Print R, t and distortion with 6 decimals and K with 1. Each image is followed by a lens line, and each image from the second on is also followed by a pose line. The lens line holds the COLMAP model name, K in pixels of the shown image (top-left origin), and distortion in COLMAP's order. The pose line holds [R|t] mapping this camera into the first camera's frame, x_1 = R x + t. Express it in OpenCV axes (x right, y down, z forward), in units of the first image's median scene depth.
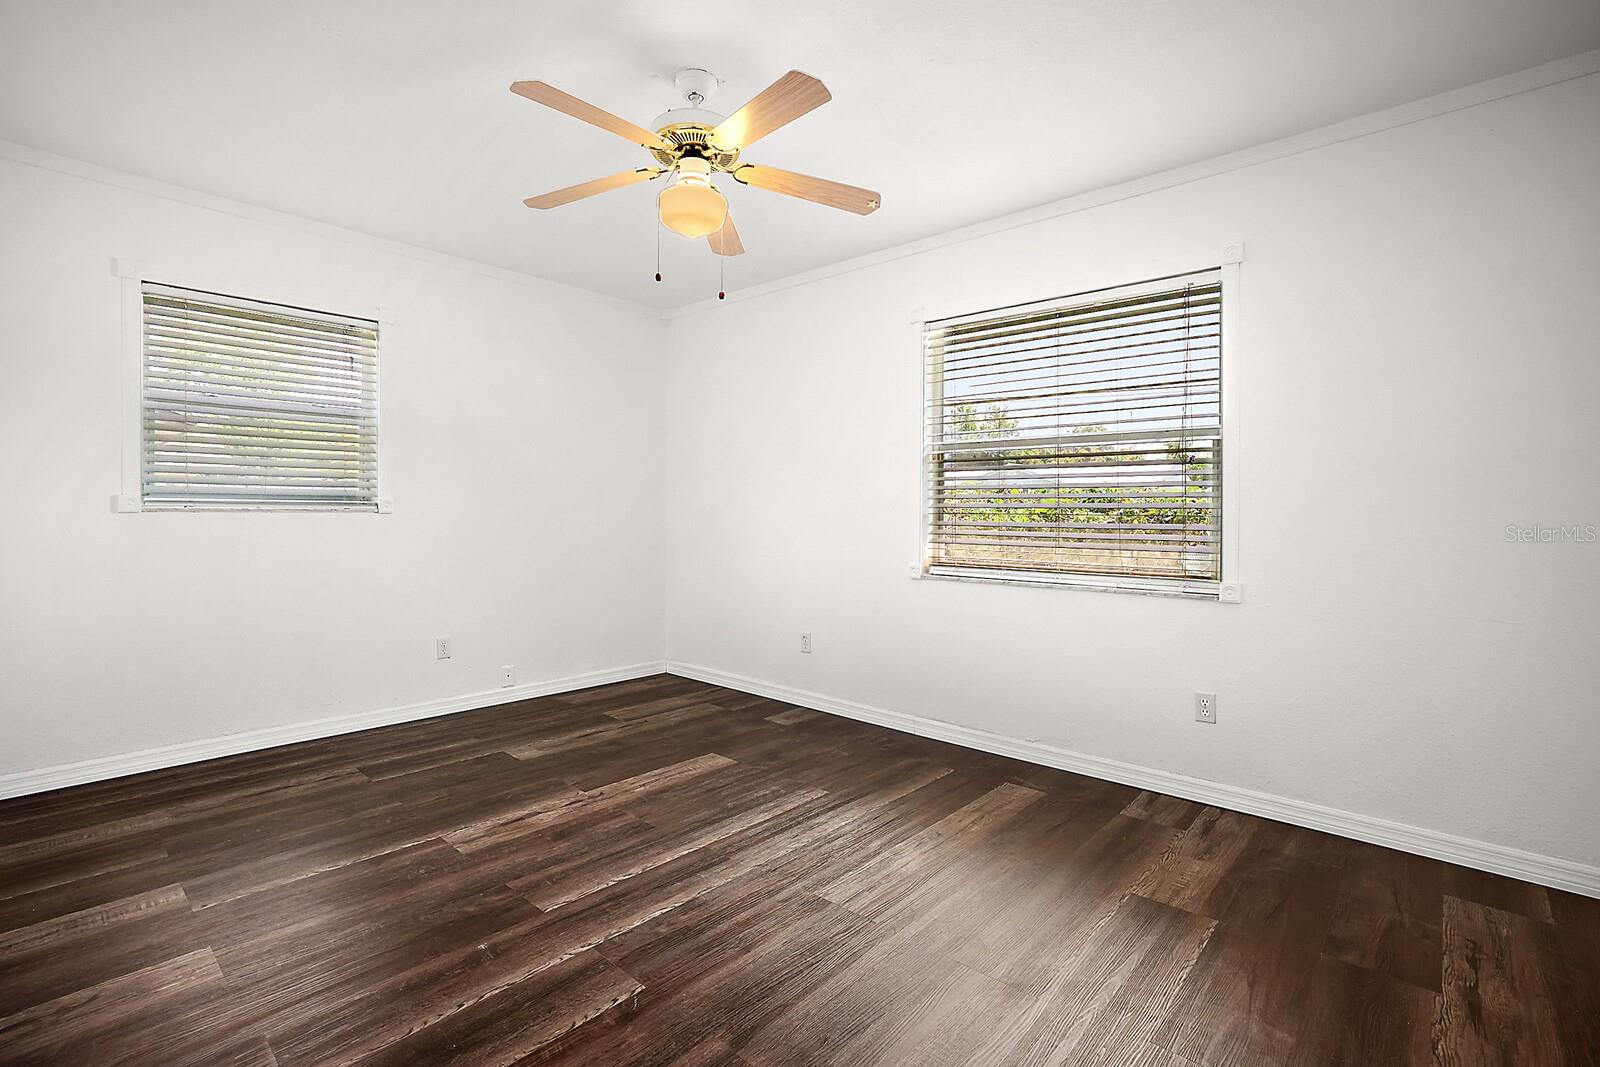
lens RADIAL K [[726.1, 0, 802.9], [0, 726.1, 529.3], [0, 0, 1]] dist [-0.037813, 0.000725]
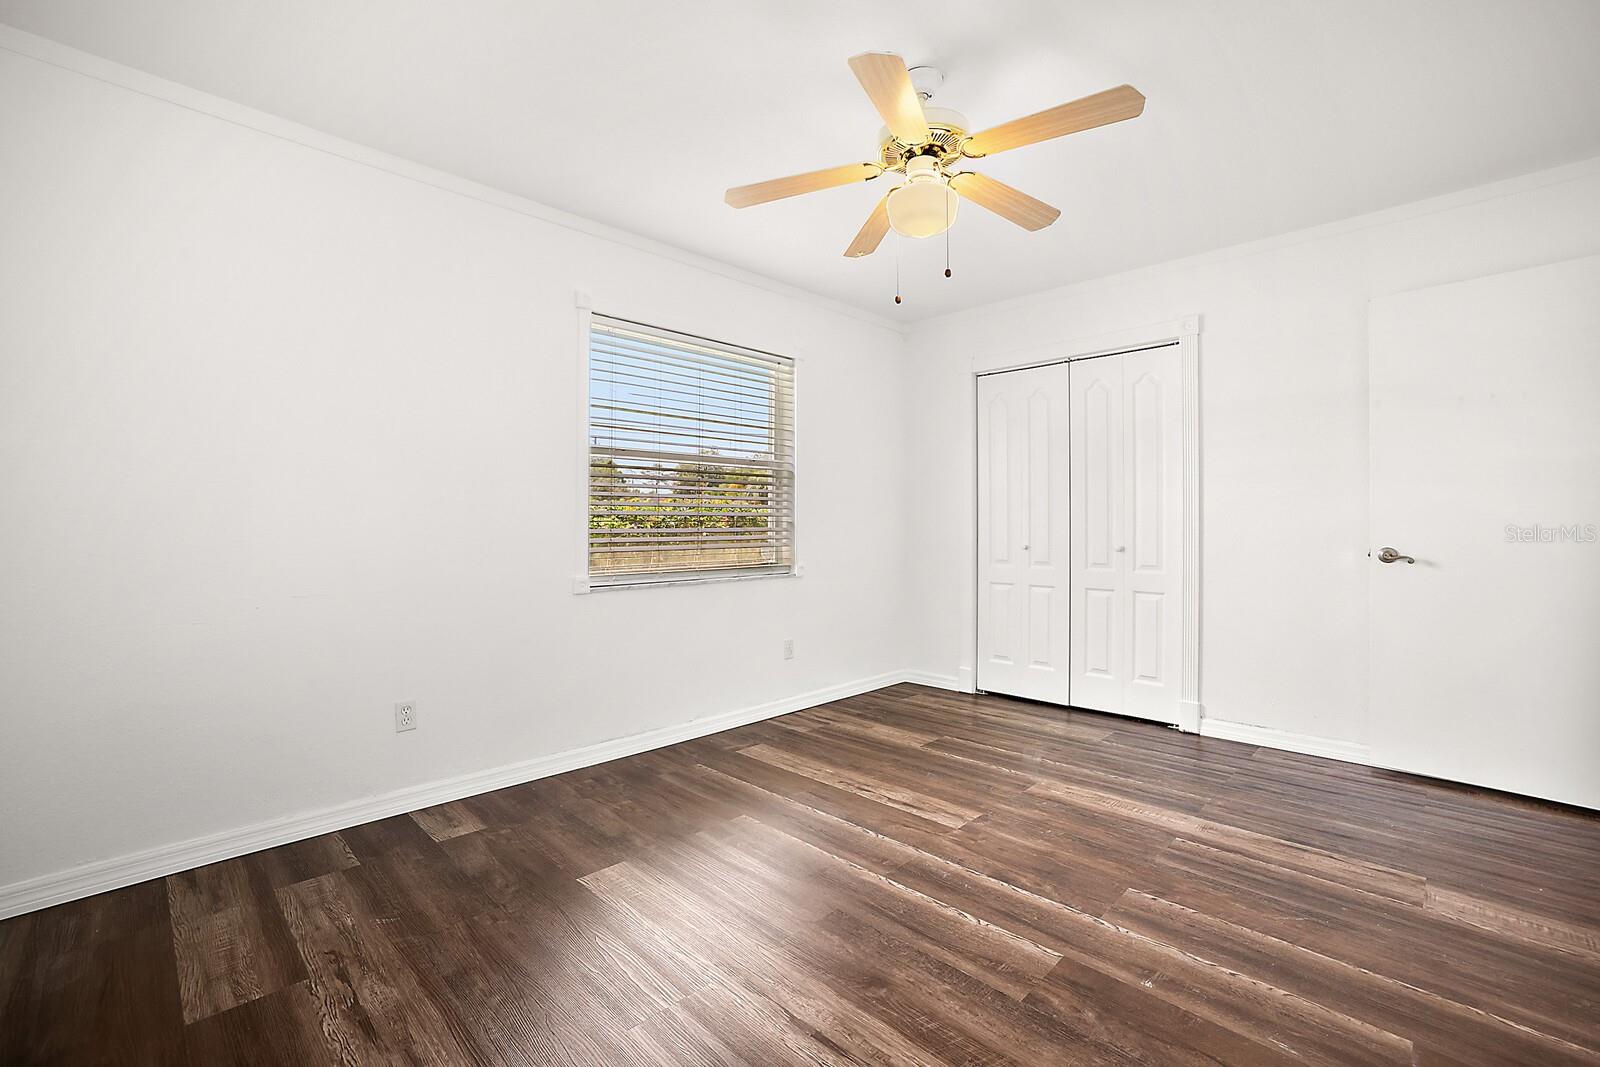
lens RADIAL K [[689.4, 0, 788.4], [0, 689.4, 520.5], [0, 0, 1]] dist [-0.031135, 0.010189]
pose [[0.063253, -0.002596, 0.997994, -0.905932], [0.020519, 0.999789, 0.001300, -0.023282], [-0.997787, 0.020395, 0.063292, 0.928947]]
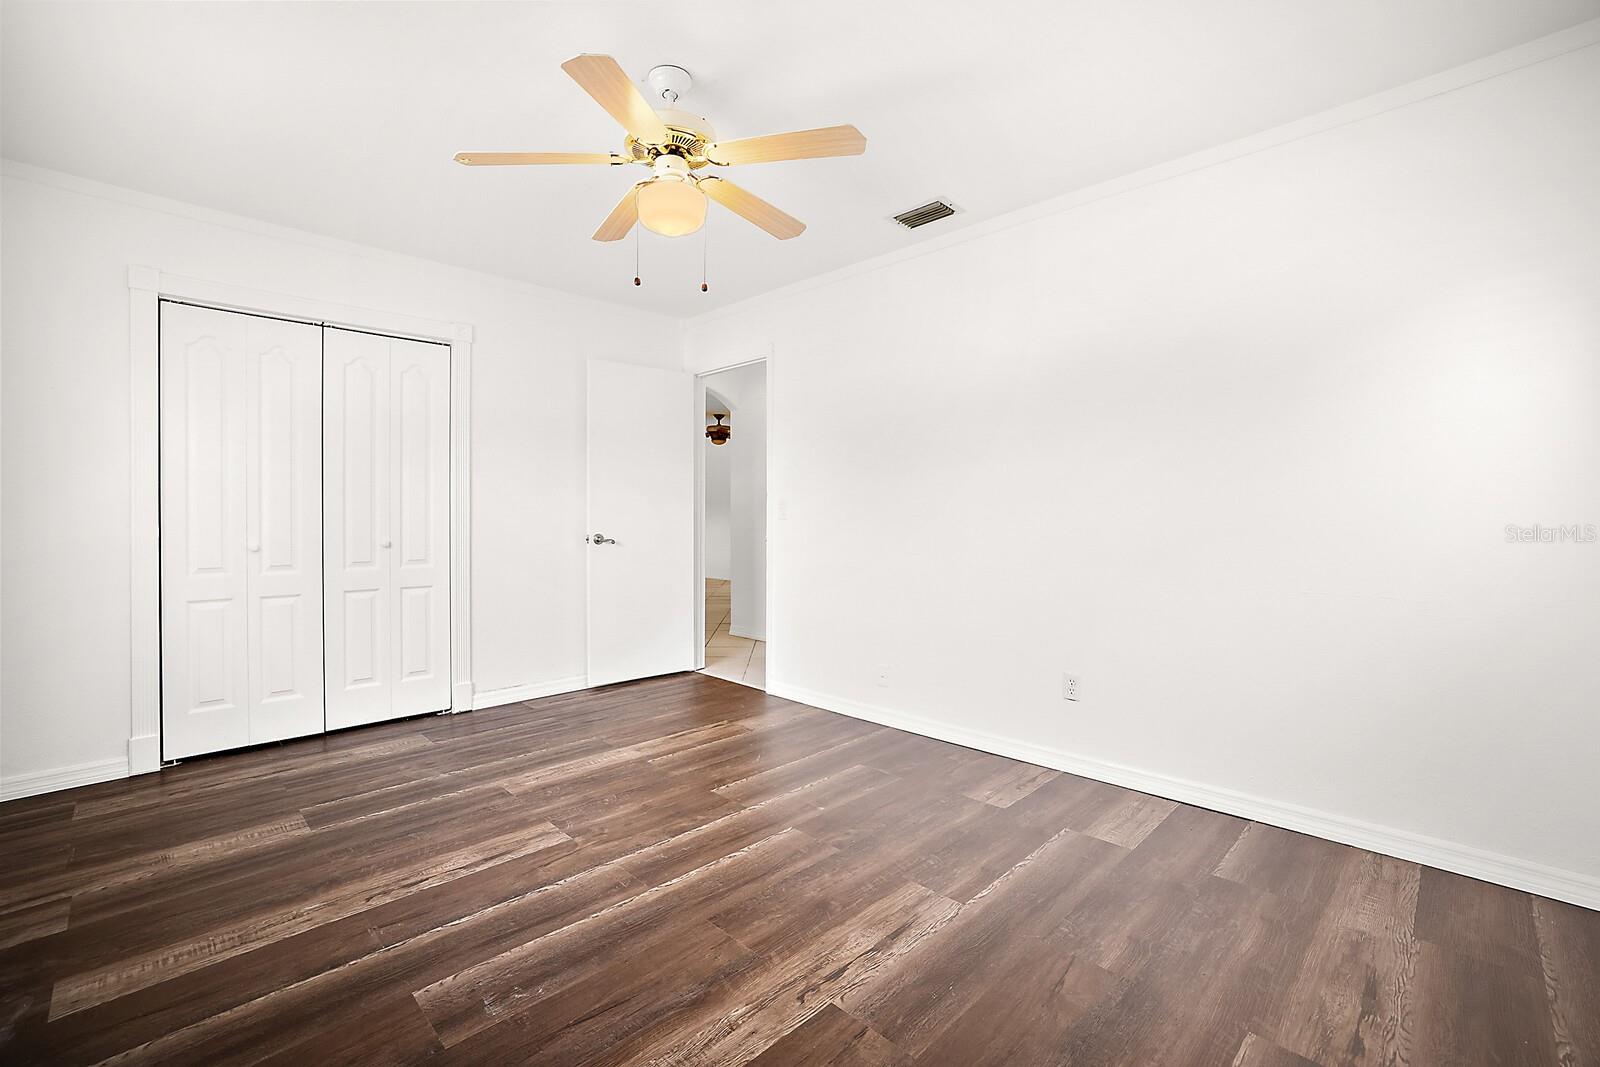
lens RADIAL K [[689.4, 0, 784.8], [0, 689.4, 516.3], [0, 0, 1]] dist [-0.031135, 0.010189]
pose [[-0.996913, -0.006818, 0.078213, -0.318677], [-0.005430, 0.999824, 0.017954, -0.030482], [-0.078322, 0.017474, -0.996775, 1.598728]]
